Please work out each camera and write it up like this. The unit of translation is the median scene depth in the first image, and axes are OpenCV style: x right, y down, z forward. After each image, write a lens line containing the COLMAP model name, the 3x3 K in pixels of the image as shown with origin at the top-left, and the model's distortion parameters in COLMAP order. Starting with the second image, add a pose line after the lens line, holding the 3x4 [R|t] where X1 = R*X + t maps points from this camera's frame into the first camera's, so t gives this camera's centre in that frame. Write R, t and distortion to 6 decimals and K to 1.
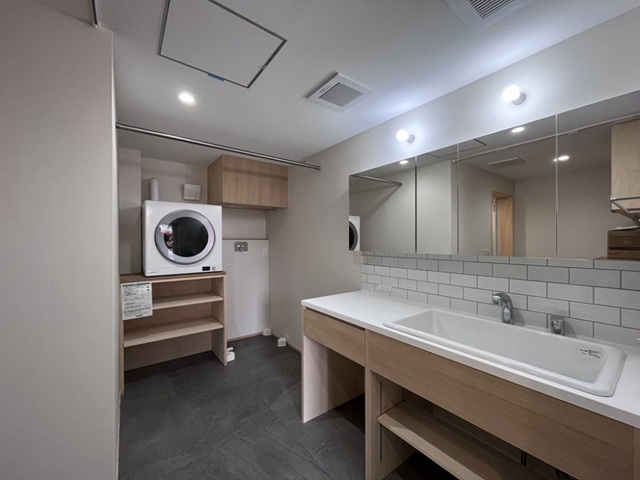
lens RADIAL K [[256.1, 0, 320.0], [0, 256.1, 240.0], [0, 0, 1]] dist [-0.000657, -0.000044]
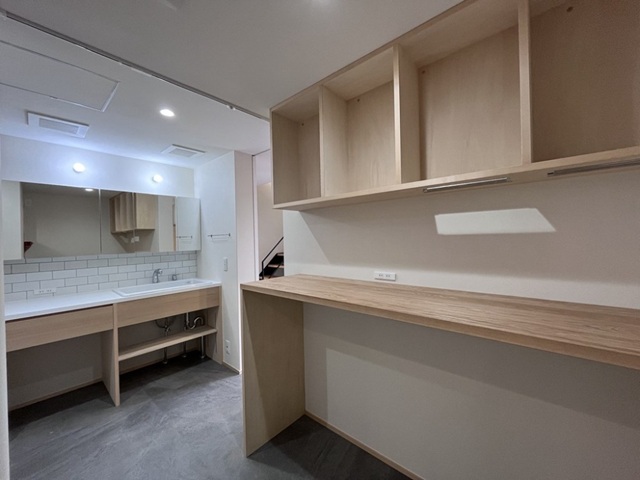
lens RADIAL K [[256.1, 0, 320.0], [0, 256.1, 240.0], [0, 0, 1]] dist [-0.000657, -0.000044]
pose [[-0.212197, 0.003012, 0.977222, -1.587821], [0.023017, 0.999733, 0.001917, -0.011653], [-0.976956, 0.022900, -0.212210, 0.102406]]
